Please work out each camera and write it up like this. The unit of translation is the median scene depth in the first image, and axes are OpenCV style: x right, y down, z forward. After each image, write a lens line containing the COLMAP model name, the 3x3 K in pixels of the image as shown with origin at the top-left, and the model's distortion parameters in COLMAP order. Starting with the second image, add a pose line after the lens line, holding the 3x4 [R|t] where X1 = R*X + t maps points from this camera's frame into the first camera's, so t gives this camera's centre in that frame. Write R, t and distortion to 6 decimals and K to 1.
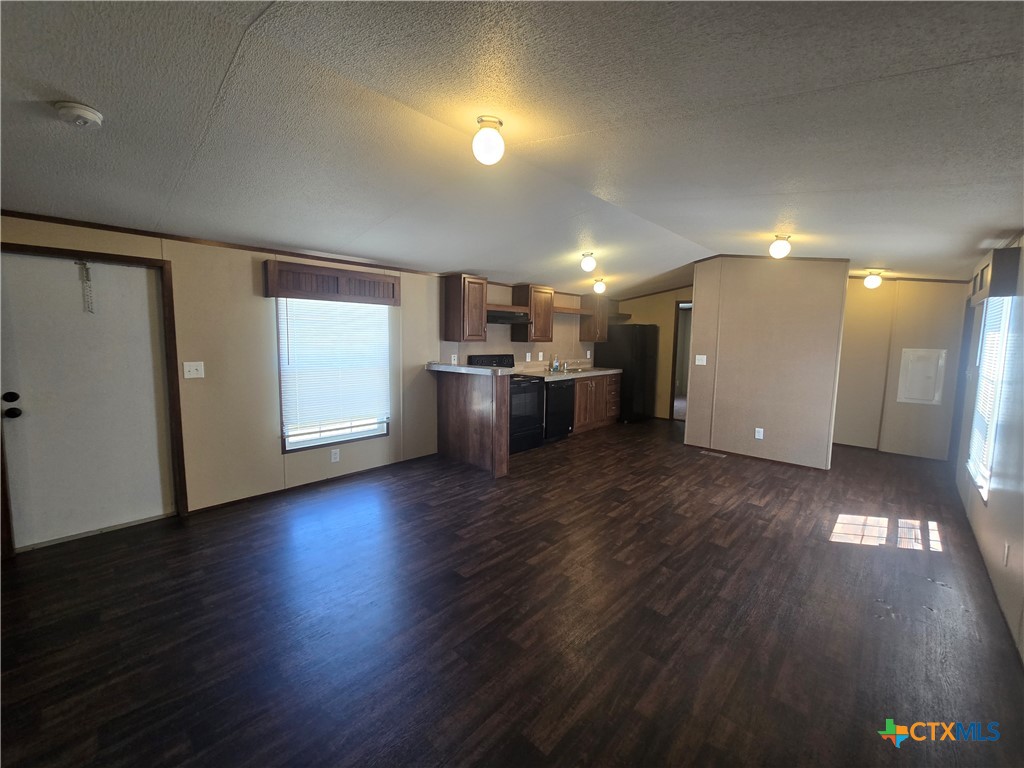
lens RADIAL K [[422.8, 0, 514.7], [0, 422.8, 377.9], [0, 0, 1]] dist [-0.000395, 0.001434]
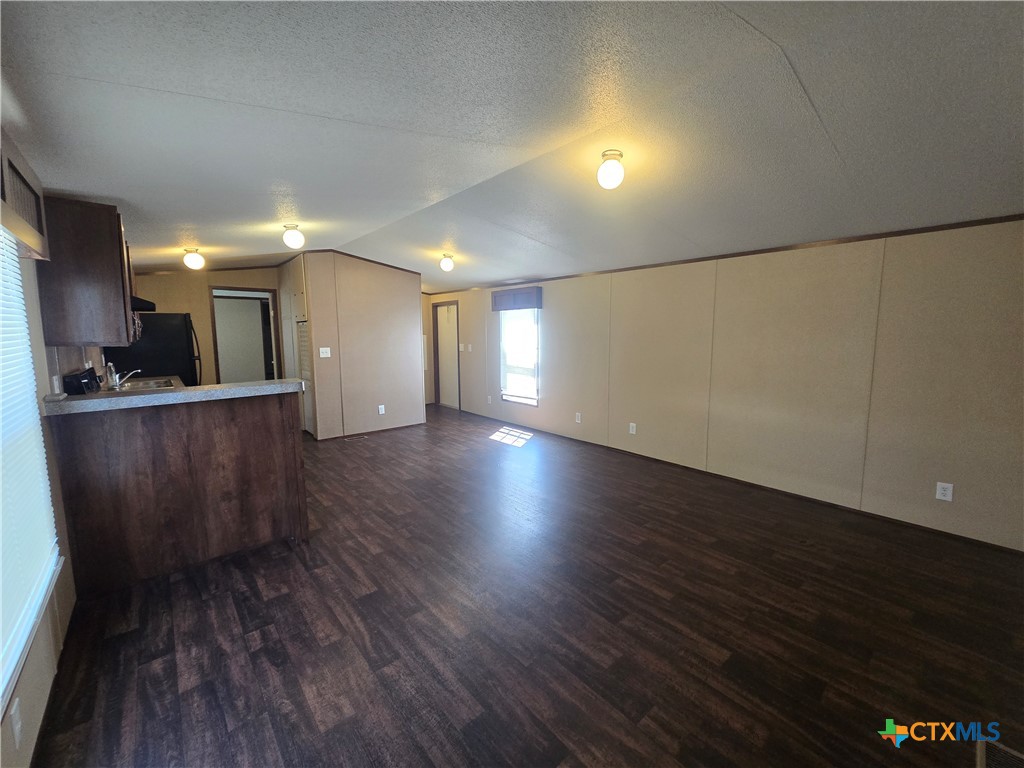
lens RADIAL K [[422.8, 0, 514.7], [0, 422.8, 377.9], [0, 0, 1]] dist [-0.000395, 0.001434]
pose [[0.117330, -0.127348, 0.984894, -0.537821], [0.106608, 0.987628, 0.115001, -0.052895], [-0.987354, 0.091504, 0.129455, 0.467899]]
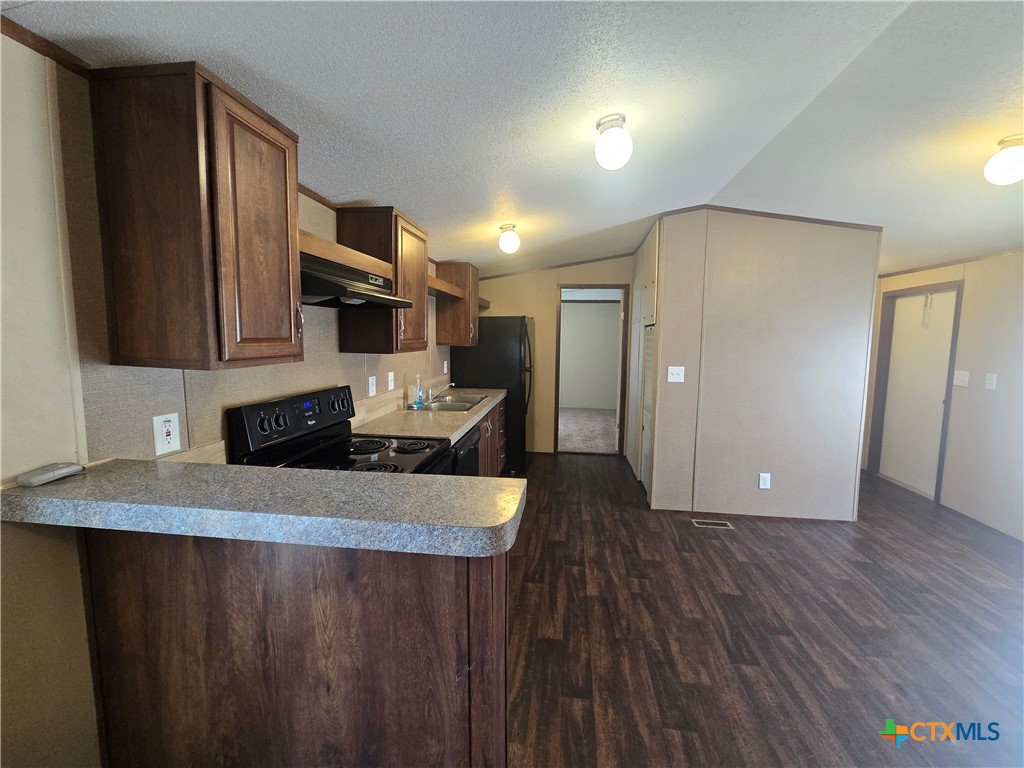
lens RADIAL K [[422.8, 0, 514.7], [0, 422.8, 377.9], [0, 0, 1]] dist [-0.000395, 0.001434]
pose [[0.817572, -0.064524, 0.572200, -0.116747], [0.060988, 0.997816, 0.025376, -0.071884], [-0.572588, 0.014150, 0.819721, 0.676301]]
